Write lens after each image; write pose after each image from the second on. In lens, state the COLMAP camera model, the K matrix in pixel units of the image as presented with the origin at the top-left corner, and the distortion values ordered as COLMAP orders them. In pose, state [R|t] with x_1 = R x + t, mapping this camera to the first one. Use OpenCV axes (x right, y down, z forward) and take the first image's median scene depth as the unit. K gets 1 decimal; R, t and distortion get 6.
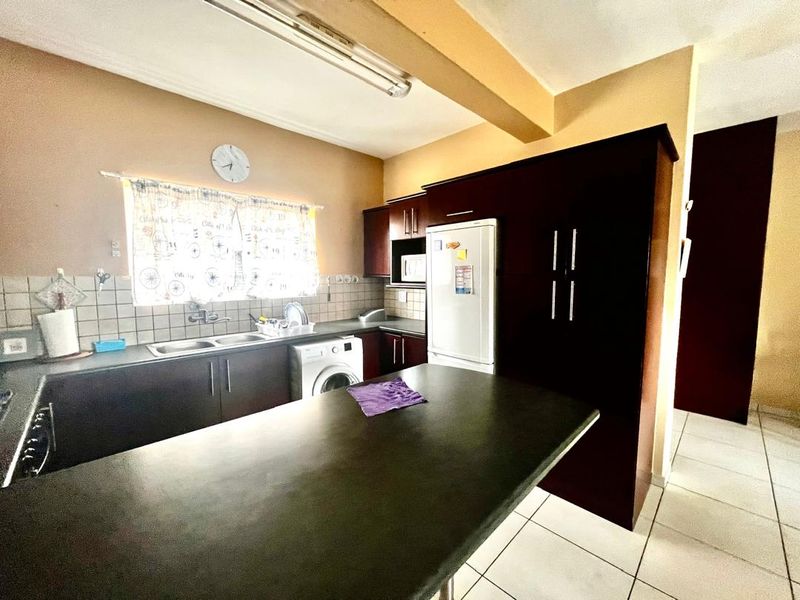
lens RADIAL K [[326.6, 0, 401.1], [0, 326.6, 300.5], [0, 0, 1]] dist [-0.000422, -0.000087]
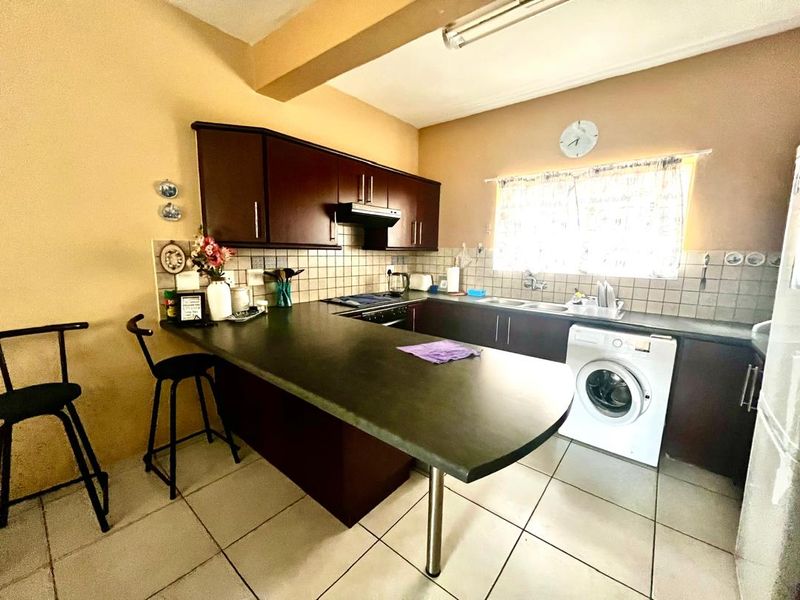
lens RADIAL K [[326.6, 0, 401.0], [0, 326.6, 298.8], [0, 0, 1]] dist [-0.000422, -0.000087]
pose [[0.109811, 0.141721, -0.983797, 0.477865], [-0.109415, 0.985491, 0.129752, 0.000698], [0.987912, 0.093394, 0.123724, 0.361410]]
